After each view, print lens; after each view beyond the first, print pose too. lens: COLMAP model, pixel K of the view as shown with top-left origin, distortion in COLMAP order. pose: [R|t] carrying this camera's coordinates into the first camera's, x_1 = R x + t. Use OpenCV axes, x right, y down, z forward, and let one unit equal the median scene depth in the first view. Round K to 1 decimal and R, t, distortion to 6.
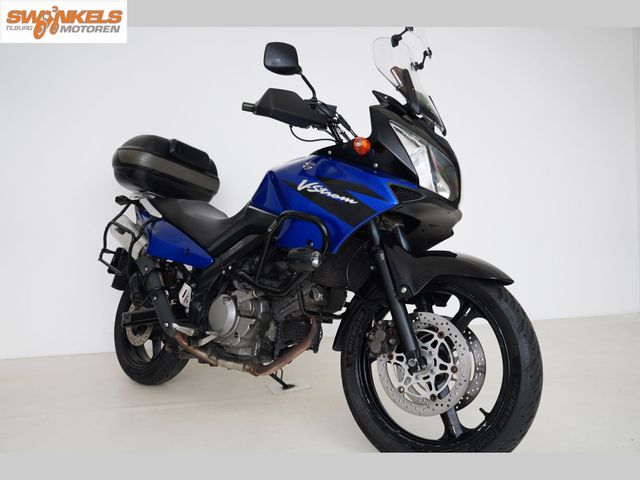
lens RADIAL K [[456.9, 0, 338.1], [0, 456.9, 235.7], [0, 0, 1]] dist [-0.003881, -0.000705]
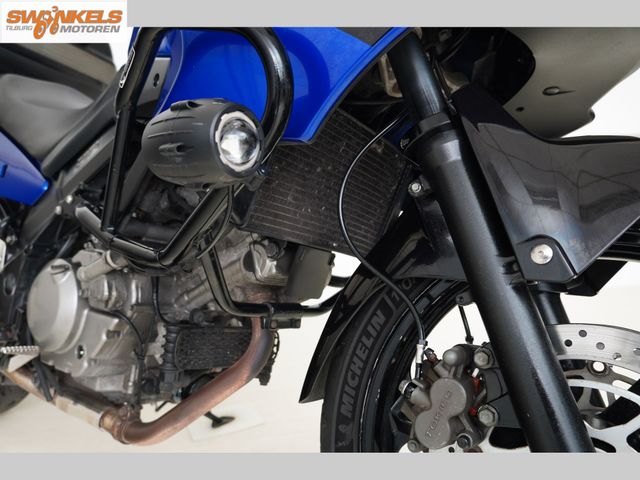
lens RADIAL K [[456.9, 0, 338.1], [0, 456.9, 235.7], [0, 0, 1]] dist [-0.003881, -0.000705]
pose [[0.998420, 0.007409, 0.055693, -0.001855], [-0.012285, 0.996069, 0.087719, 0.066945], [-0.054824, -0.088265, 0.994587, 0.575405]]
